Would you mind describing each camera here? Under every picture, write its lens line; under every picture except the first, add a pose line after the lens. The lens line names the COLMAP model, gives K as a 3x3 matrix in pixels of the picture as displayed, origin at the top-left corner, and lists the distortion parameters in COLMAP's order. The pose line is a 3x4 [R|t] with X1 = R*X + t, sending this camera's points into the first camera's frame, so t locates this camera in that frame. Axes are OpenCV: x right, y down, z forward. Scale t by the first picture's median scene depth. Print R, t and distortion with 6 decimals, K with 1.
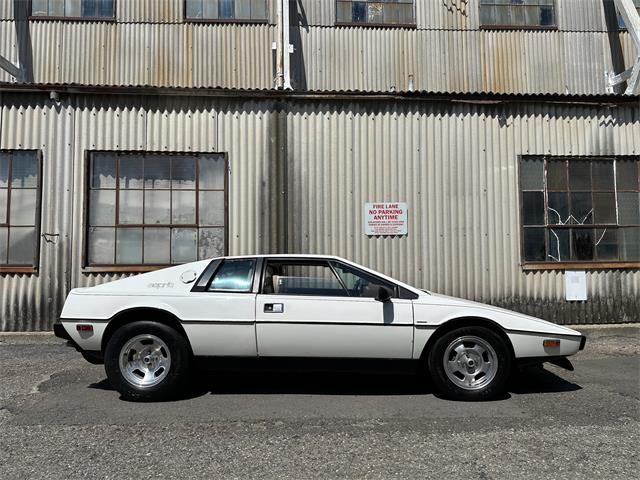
lens RADIAL K [[451.1, 0, 325.8], [0, 451.1, 217.6], [0, 0, 1]] dist [0.042450, -0.048867]
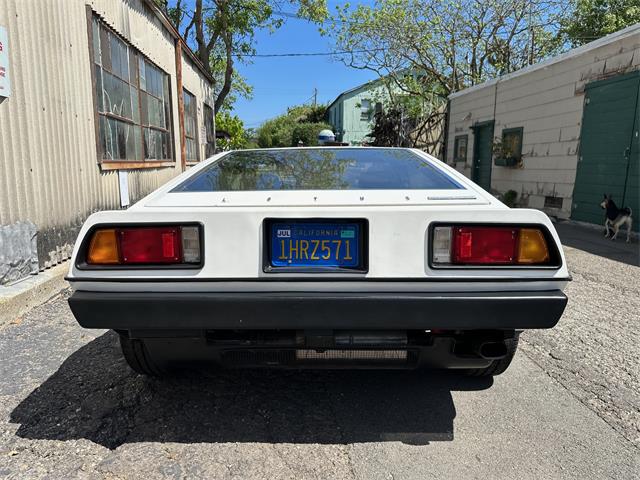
lens RADIAL K [[451.1, 0, 317.0], [0, 451.1, 227.9], [0, 0, 1]] dist [0.042450, -0.048867]
pose [[-0.013658, -0.126036, 0.991932, -0.331291], [-0.107213, 0.986490, 0.123869, 0.080223], [-0.994142, -0.104656, -0.026986, 0.674941]]
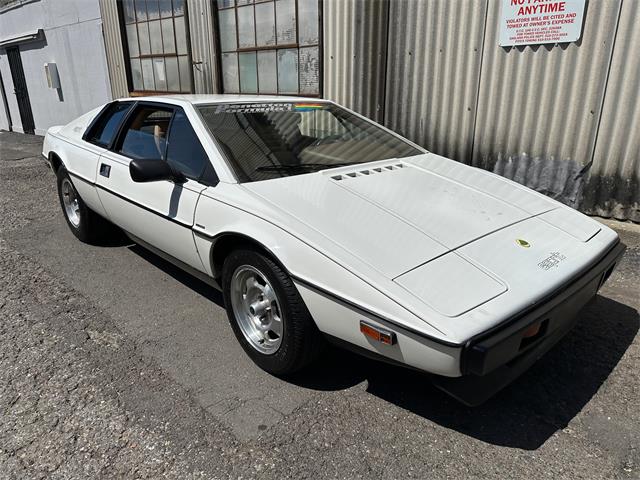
lens RADIAL K [[451.1, 0, 319.0], [0, 451.1, 239.8], [0, 0, 1]] dist [0.042450, -0.048867]
pose [[0.696390, 0.235439, -0.677945, 0.381734], [0.080128, 0.913242, 0.399461, 0.013493], [0.713177, -0.332503, 0.617107, 0.394526]]
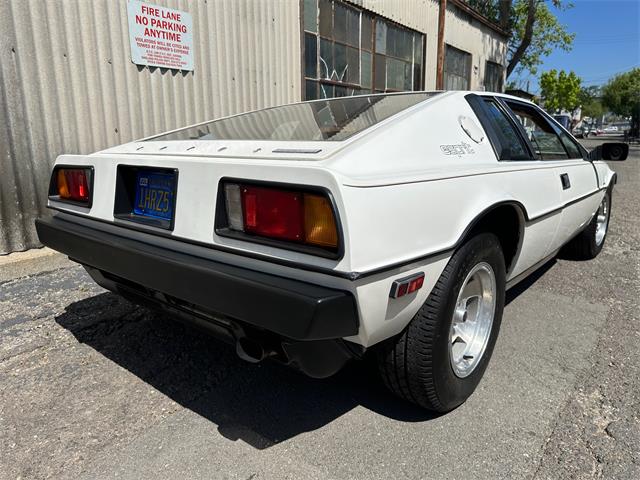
lens RADIAL K [[451.1, 0, 317.9], [0, 451.1, 229.8], [0, 0, 1]] dist [0.042450, -0.048867]
pose [[0.619676, -0.157519, 0.768888, -0.224707], [-0.084172, 0.960665, 0.264646, 0.067498], [-0.780331, -0.228714, 0.582043, 0.465602]]
